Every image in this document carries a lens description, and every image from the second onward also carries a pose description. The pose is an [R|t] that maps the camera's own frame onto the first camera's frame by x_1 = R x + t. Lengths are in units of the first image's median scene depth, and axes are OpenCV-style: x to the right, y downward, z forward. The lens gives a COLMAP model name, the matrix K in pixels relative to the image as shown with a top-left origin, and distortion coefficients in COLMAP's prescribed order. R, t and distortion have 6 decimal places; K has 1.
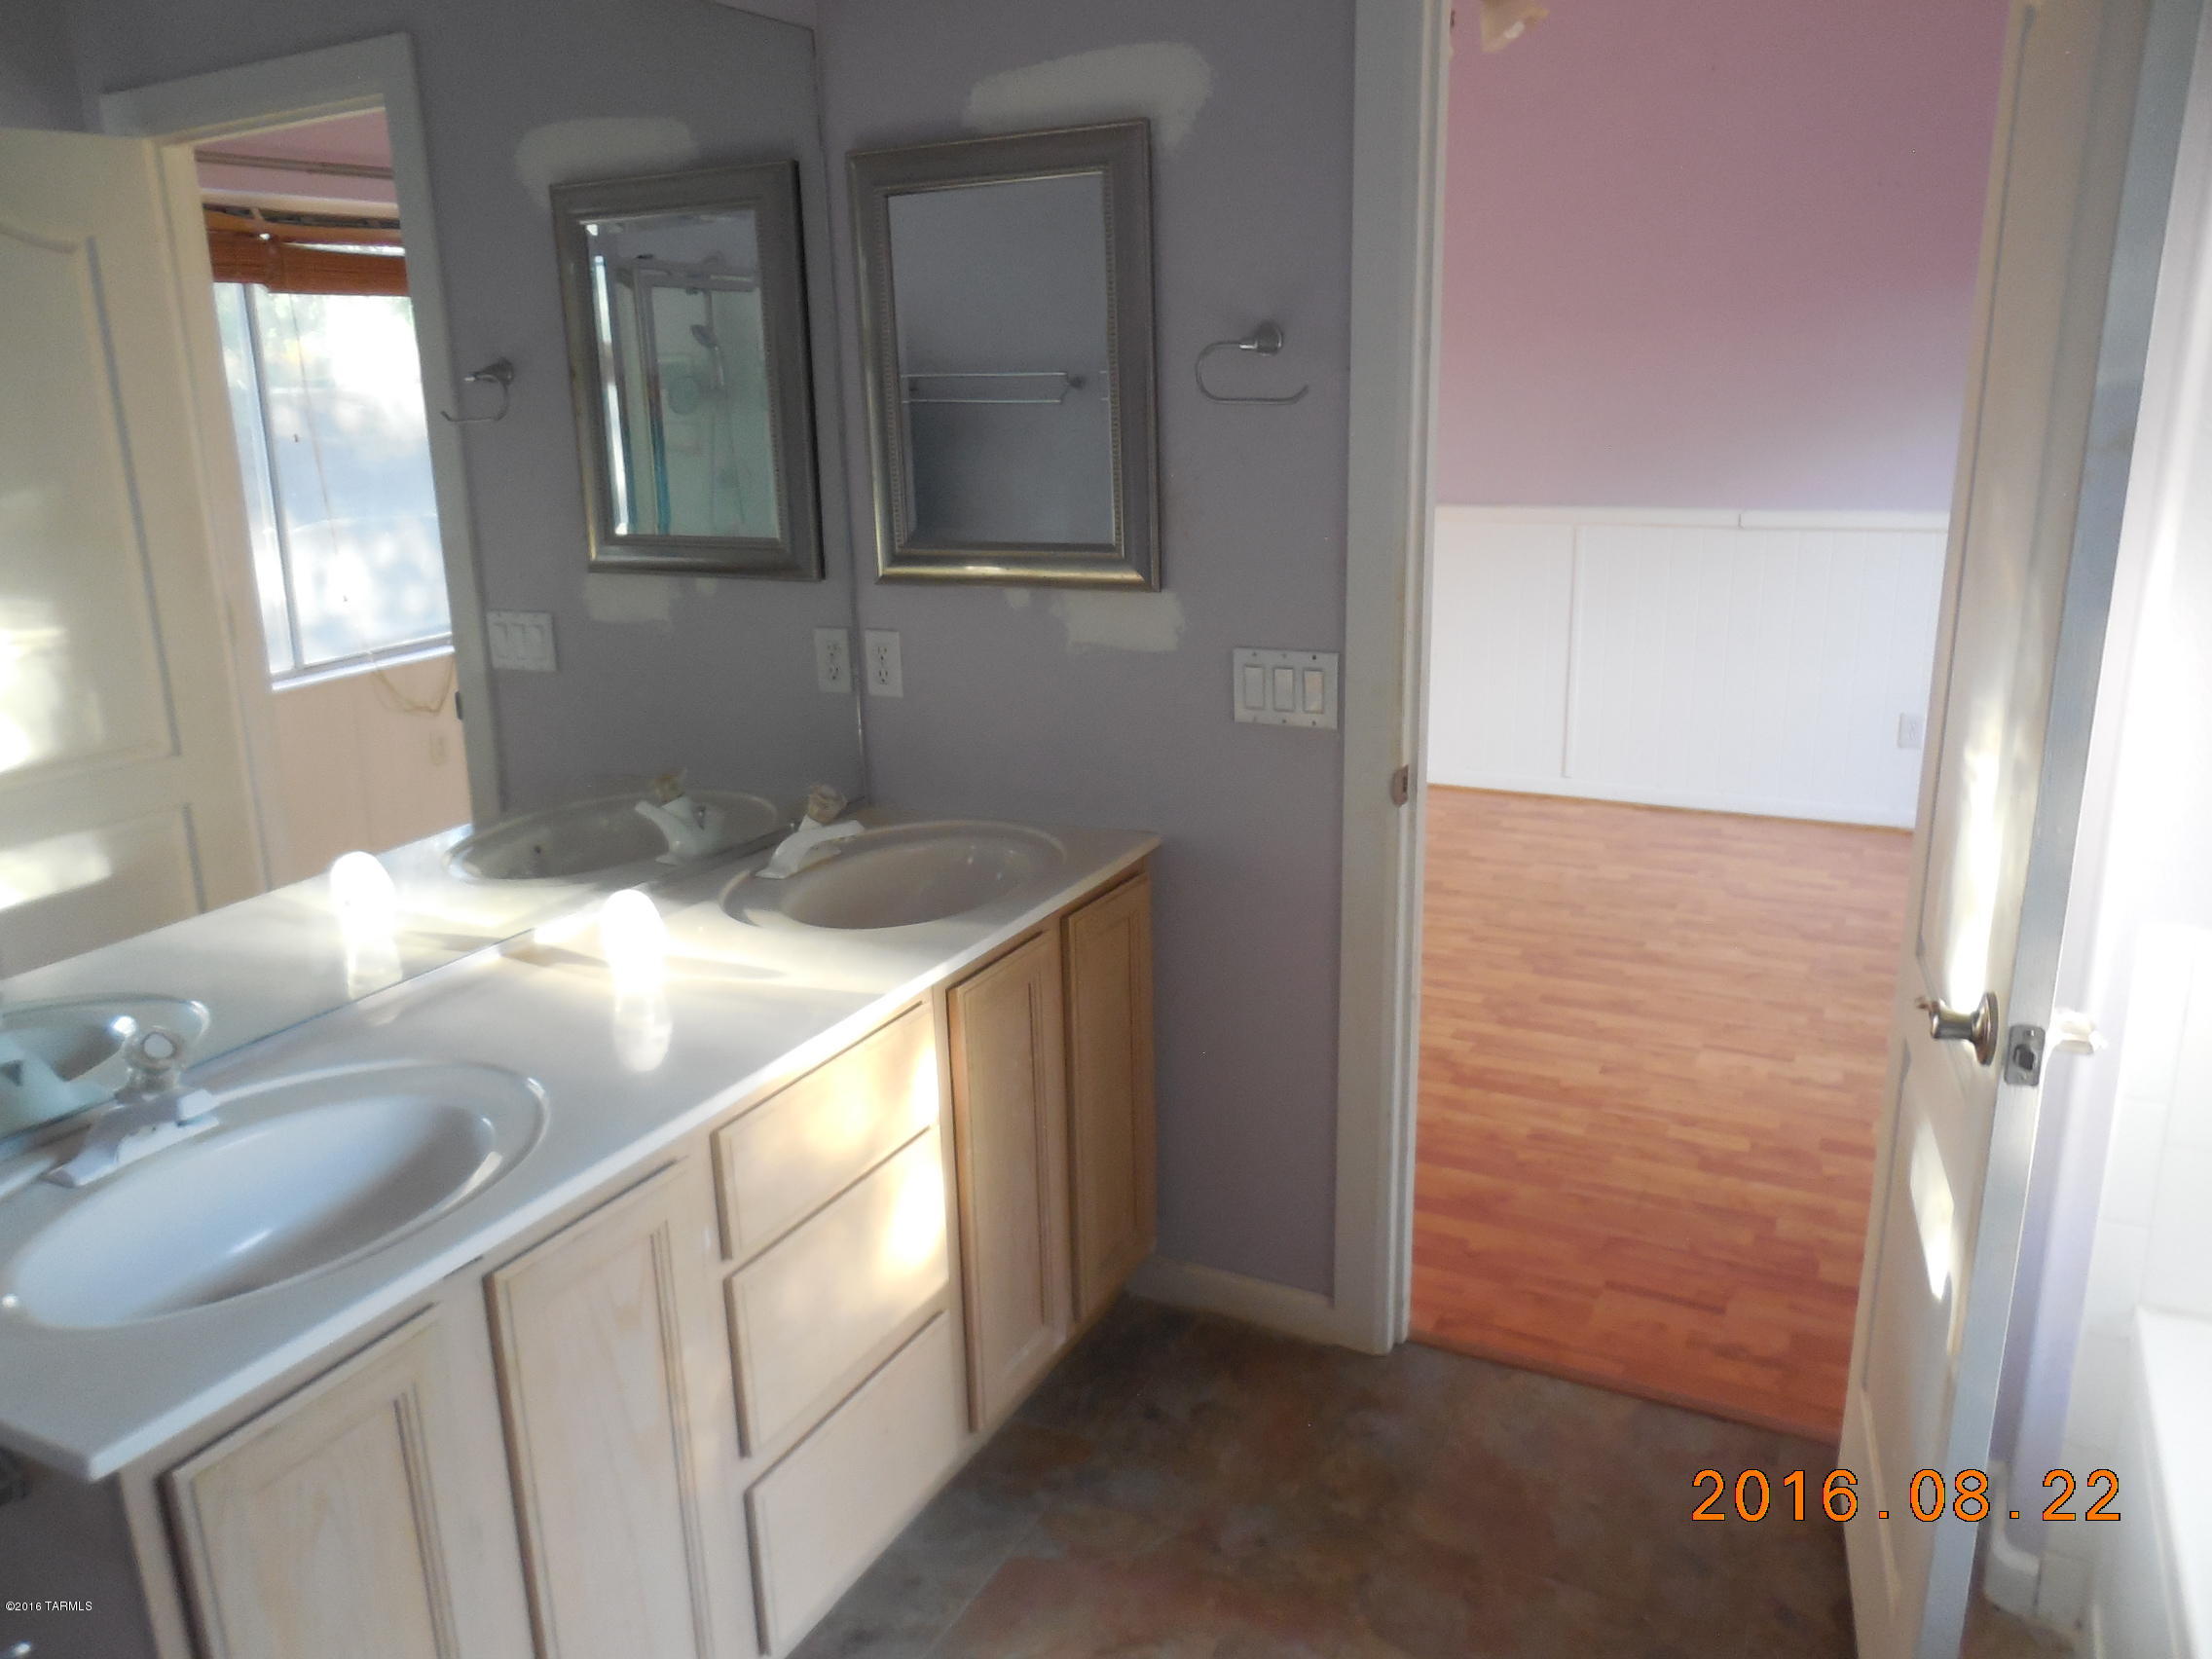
lens RADIAL K [[1631.2, 0, 1102.7], [0, 1631.2, 831.0], [0, 0, 1]] dist [0.000318, -0.001424]
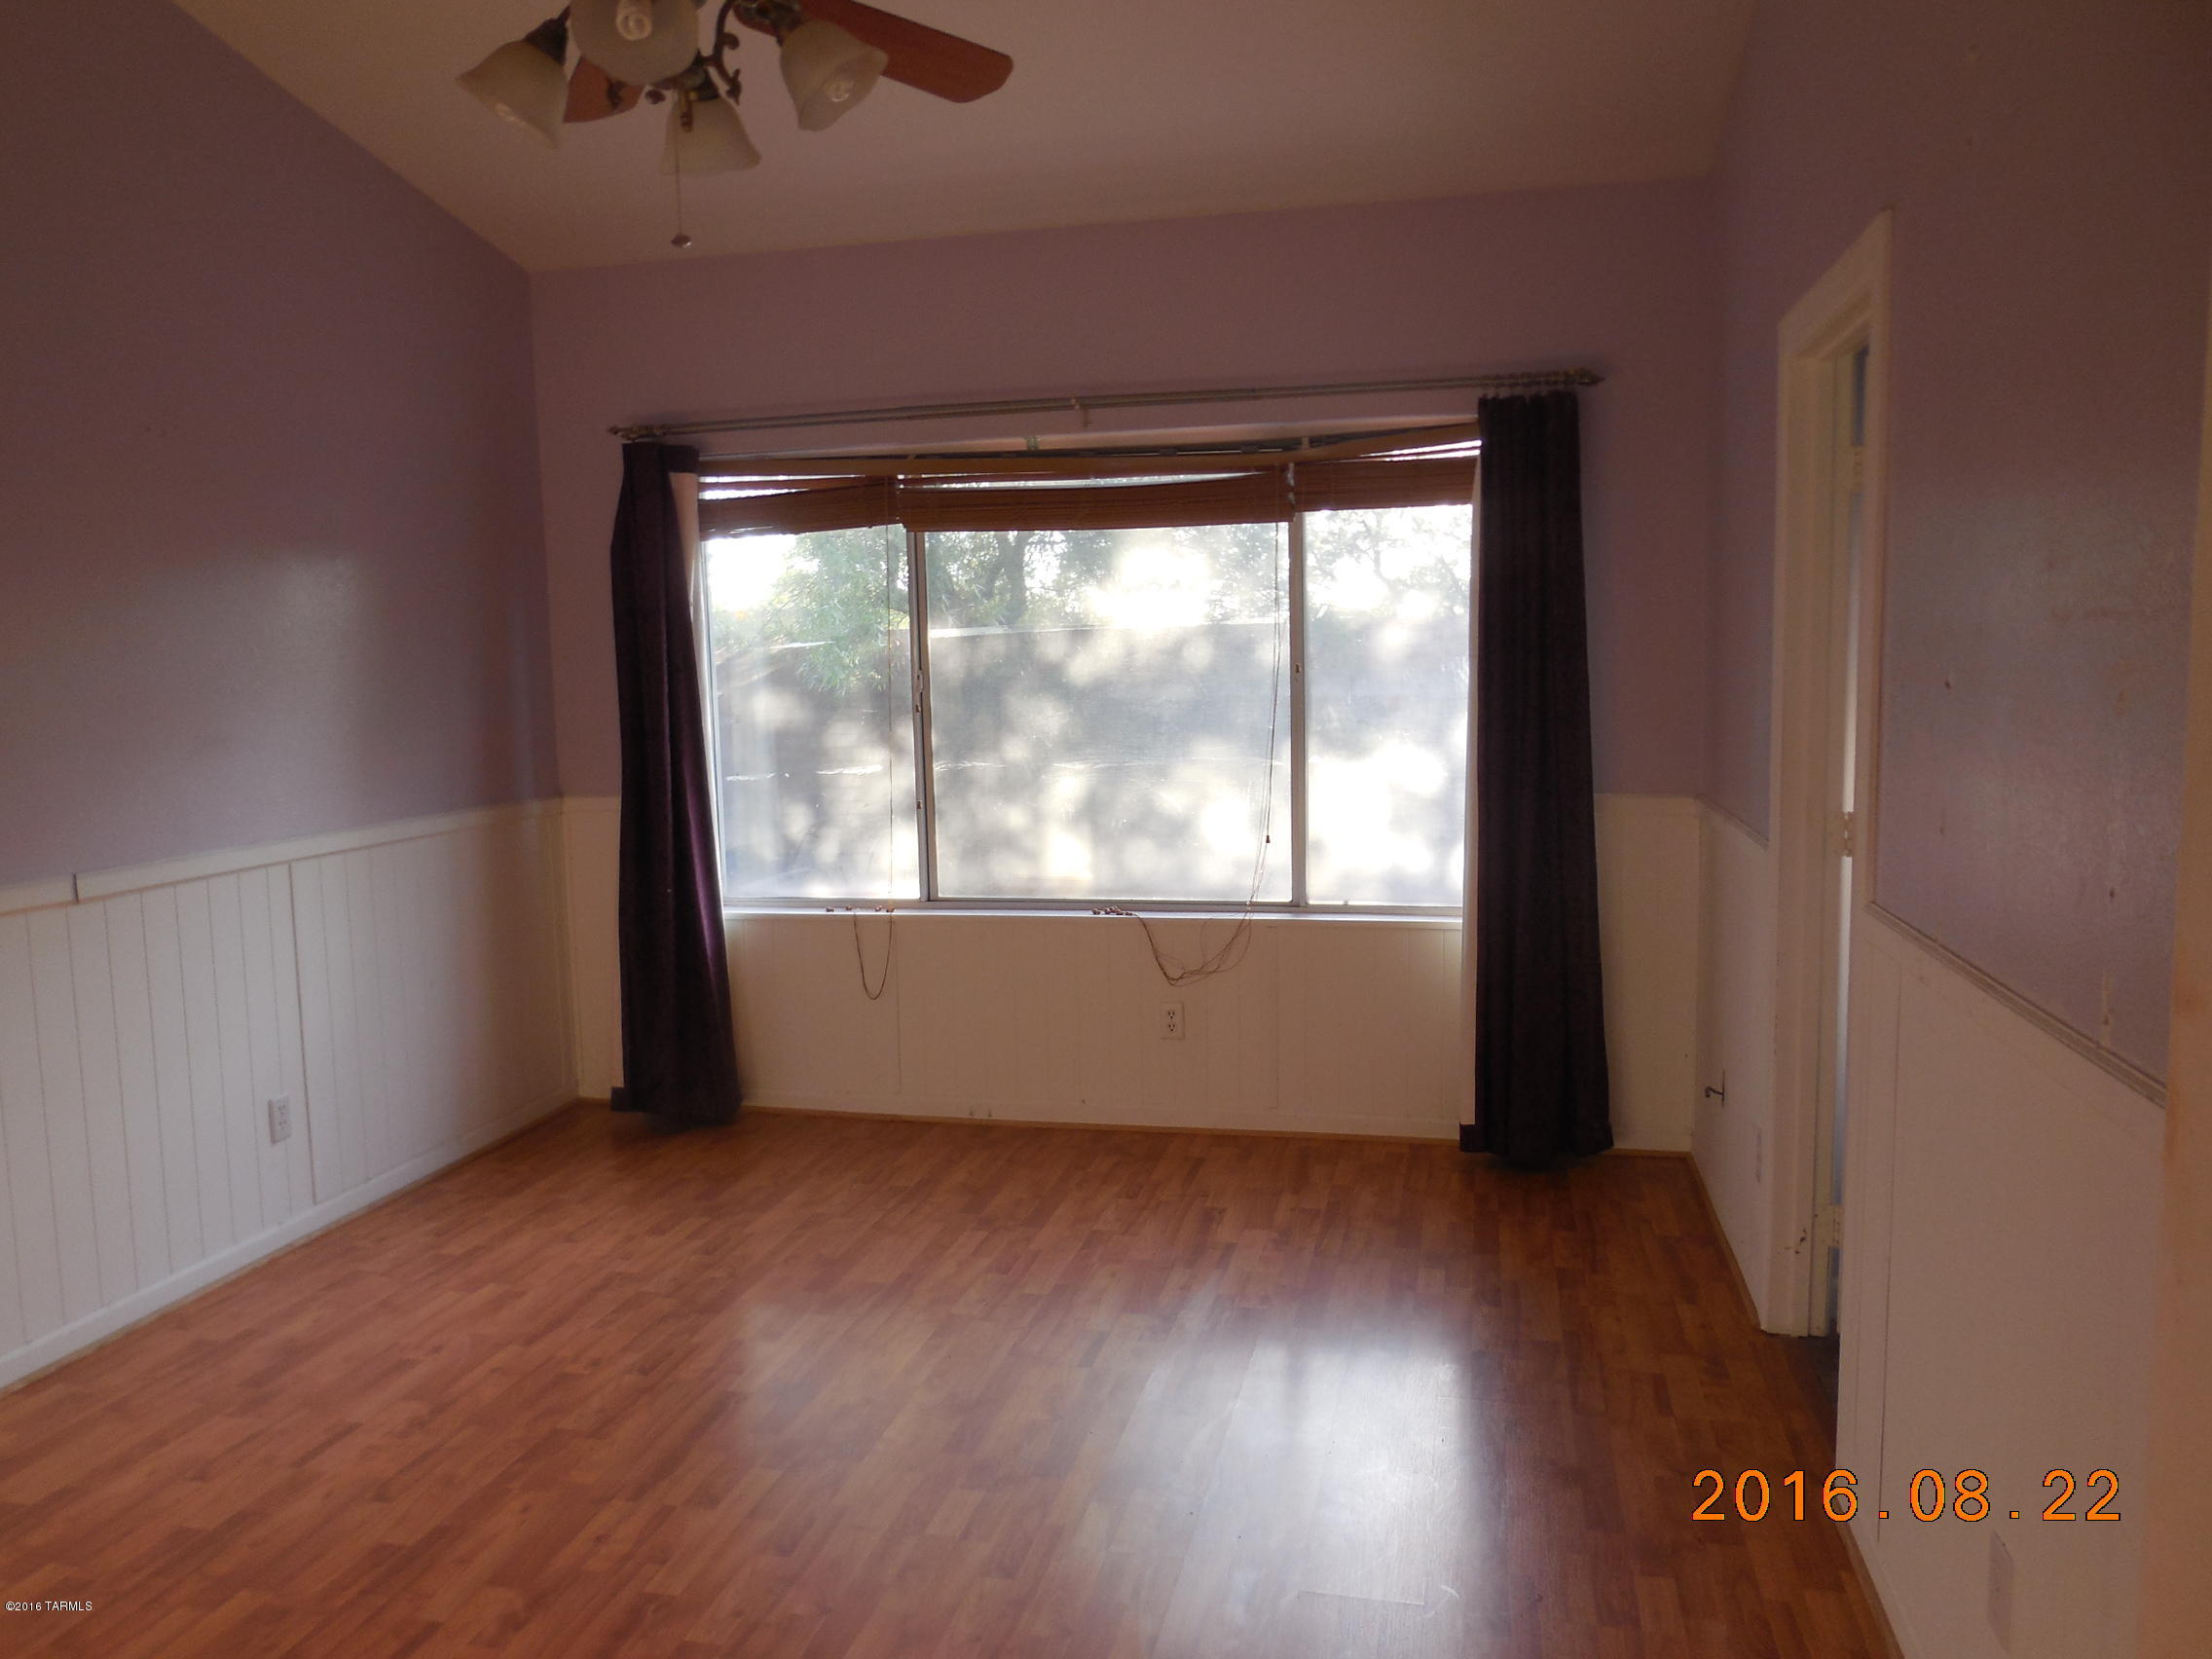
lens RADIAL K [[1631.2, 0, 1099.8], [0, 1631.2, 827.4], [0, 0, 1]] dist [0.000318, -0.001424]
pose [[-0.228138, -0.077913, 0.970506, -0.356866], [0.287026, 0.947112, 0.143507, -0.203973], [-0.930360, 0.311300, -0.193709, 0.789132]]
